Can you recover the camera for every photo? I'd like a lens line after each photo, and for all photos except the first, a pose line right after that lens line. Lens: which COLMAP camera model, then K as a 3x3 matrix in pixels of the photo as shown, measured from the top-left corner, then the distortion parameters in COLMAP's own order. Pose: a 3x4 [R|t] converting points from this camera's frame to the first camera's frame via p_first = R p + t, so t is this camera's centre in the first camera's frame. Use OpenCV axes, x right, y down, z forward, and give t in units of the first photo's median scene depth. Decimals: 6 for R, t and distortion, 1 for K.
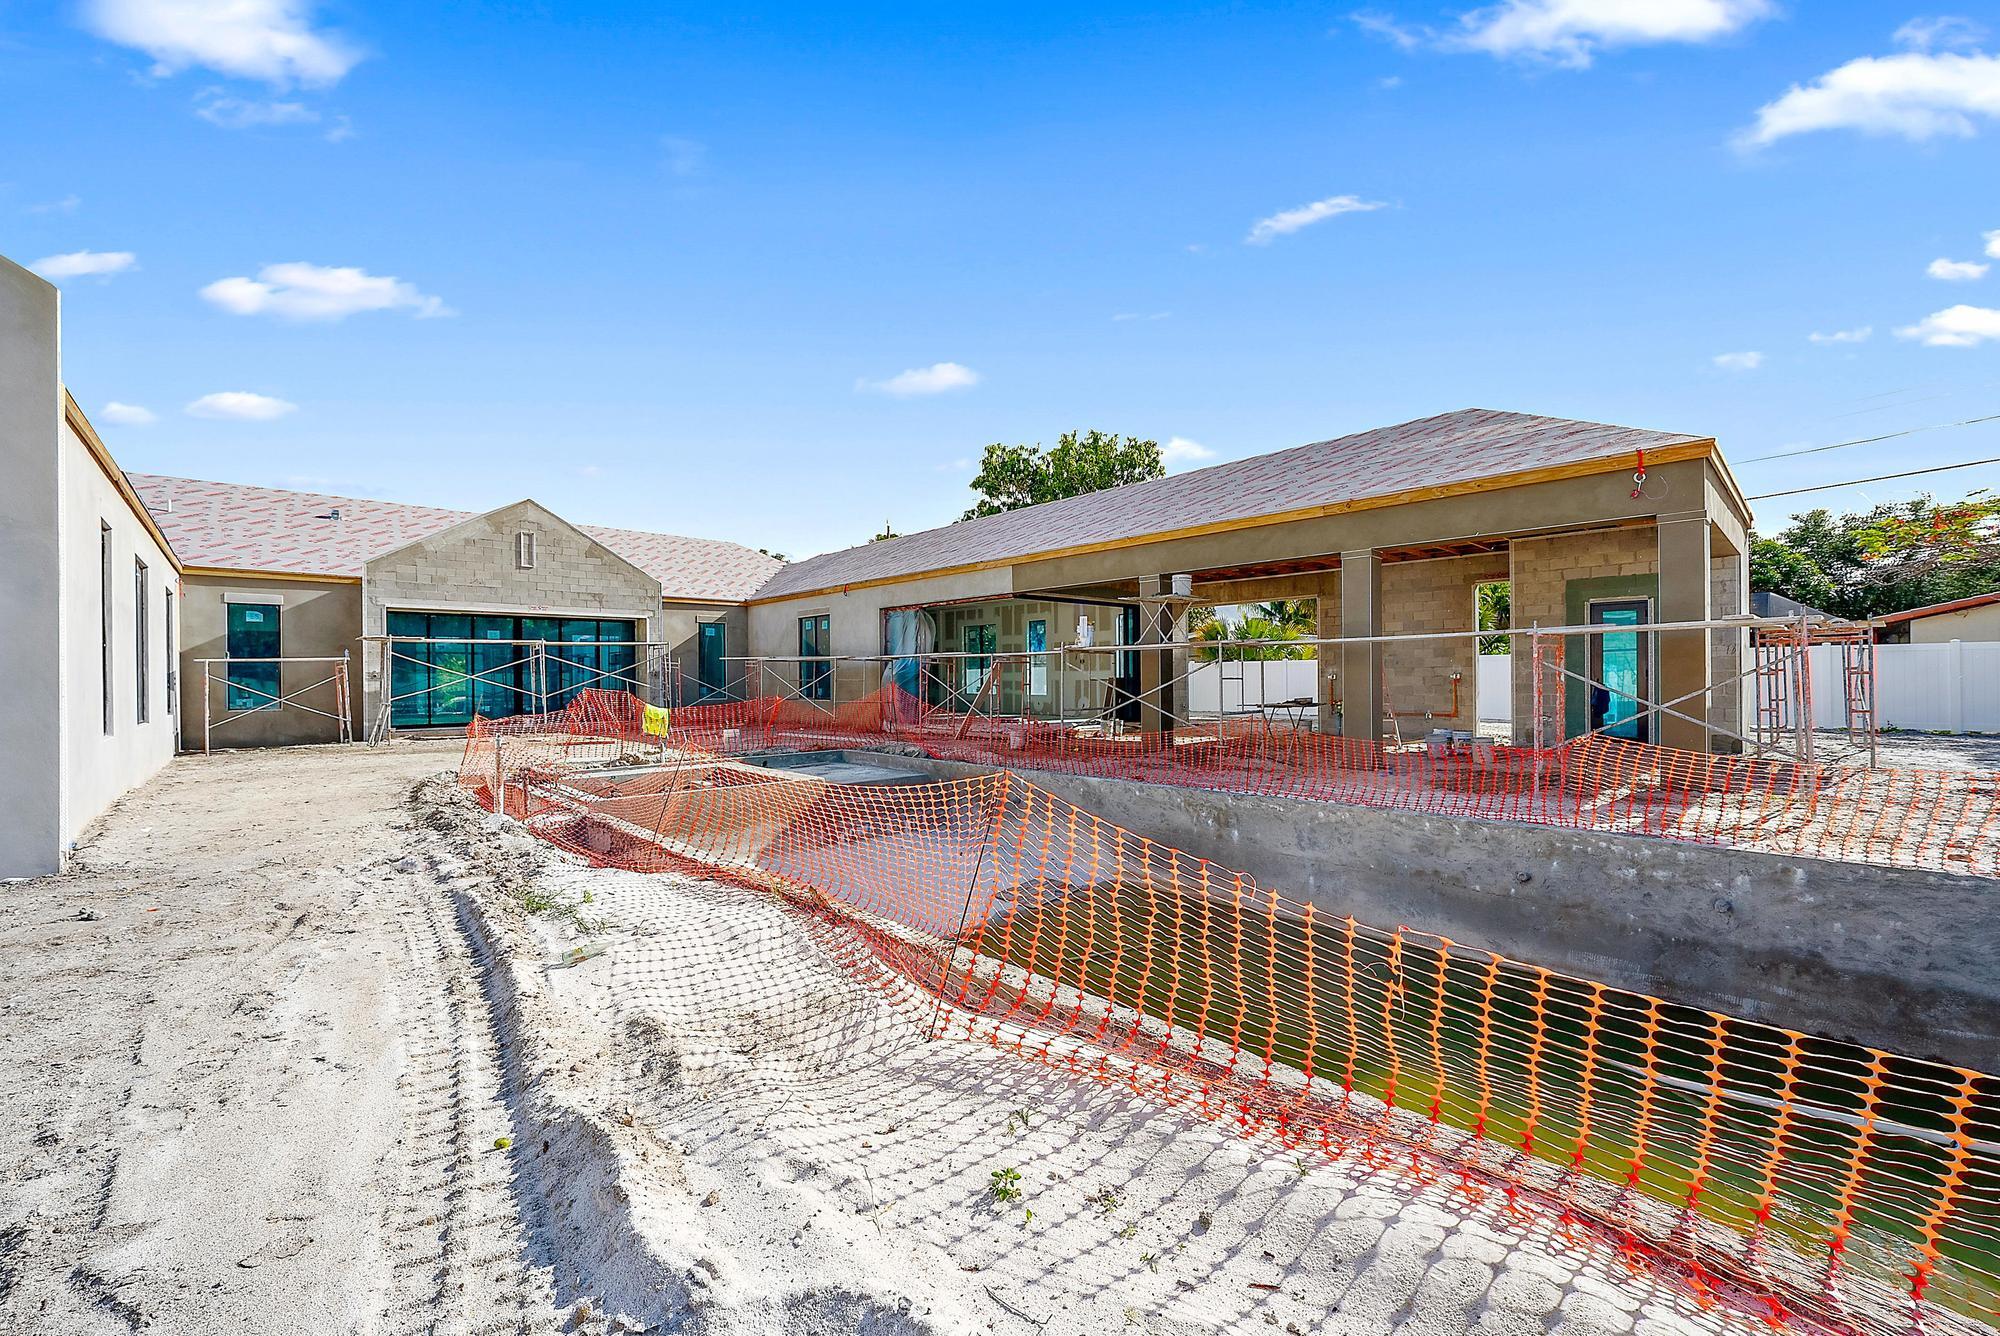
lens RADIAL K [[808.8, 0, 1000.0], [0, 808.8, 668.0], [0, 0, 1]] dist [0.000340, -0.000022]
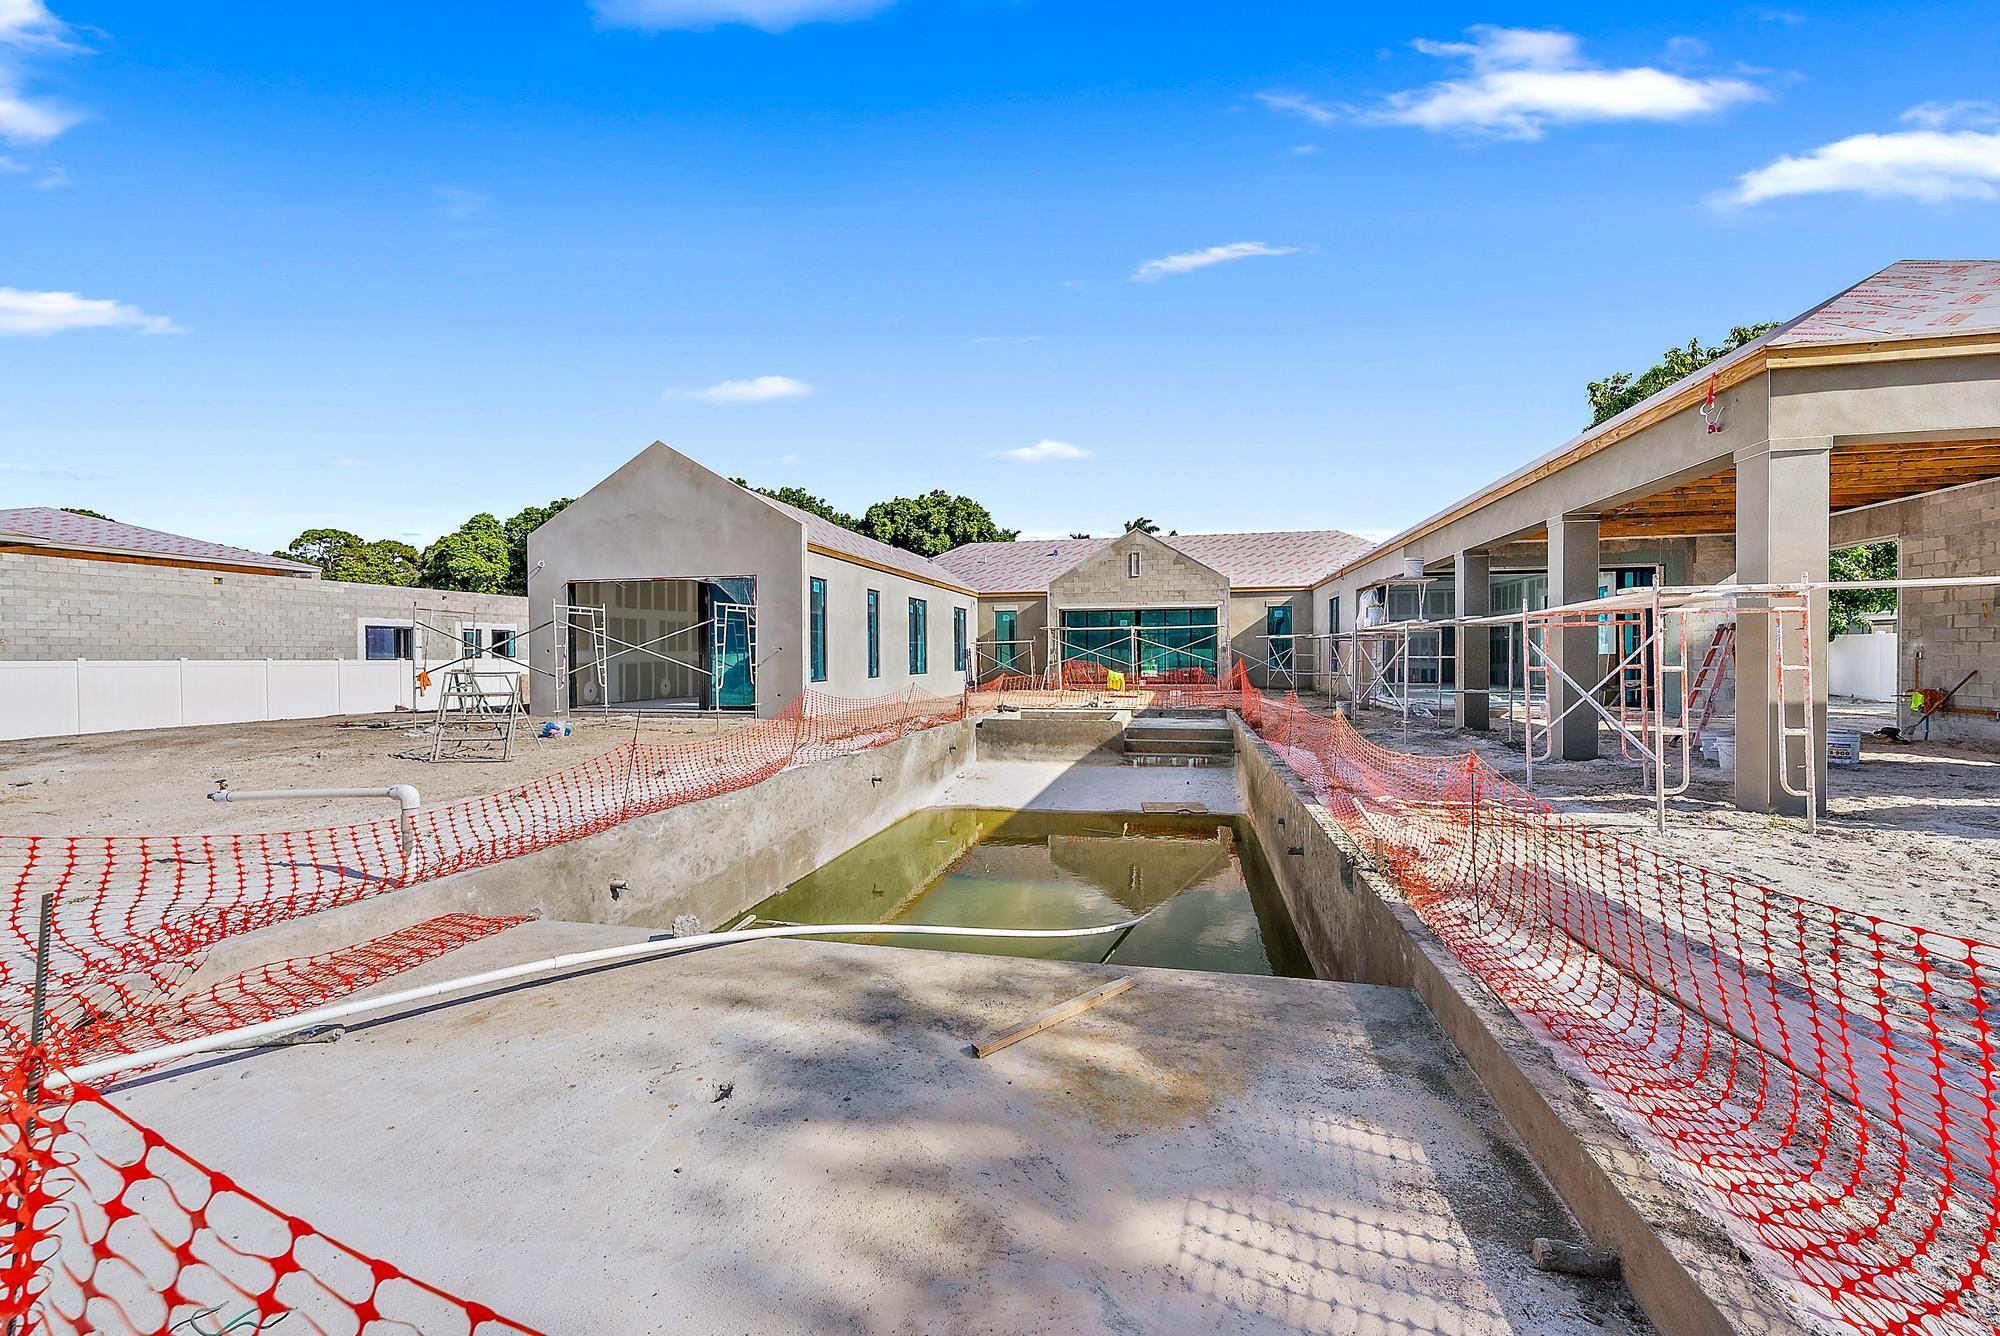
lens RADIAL K [[808.8, 0, 1000.0], [0, 808.8, 668.0], [0, 0, 1]] dist [0.000340, -0.000022]
pose [[0.551108, 0.019733, -0.834201, 0.504606], [0.008895, 0.999525, 0.029520, -0.004500], [0.834387, -0.023689, 0.550670, -0.008035]]
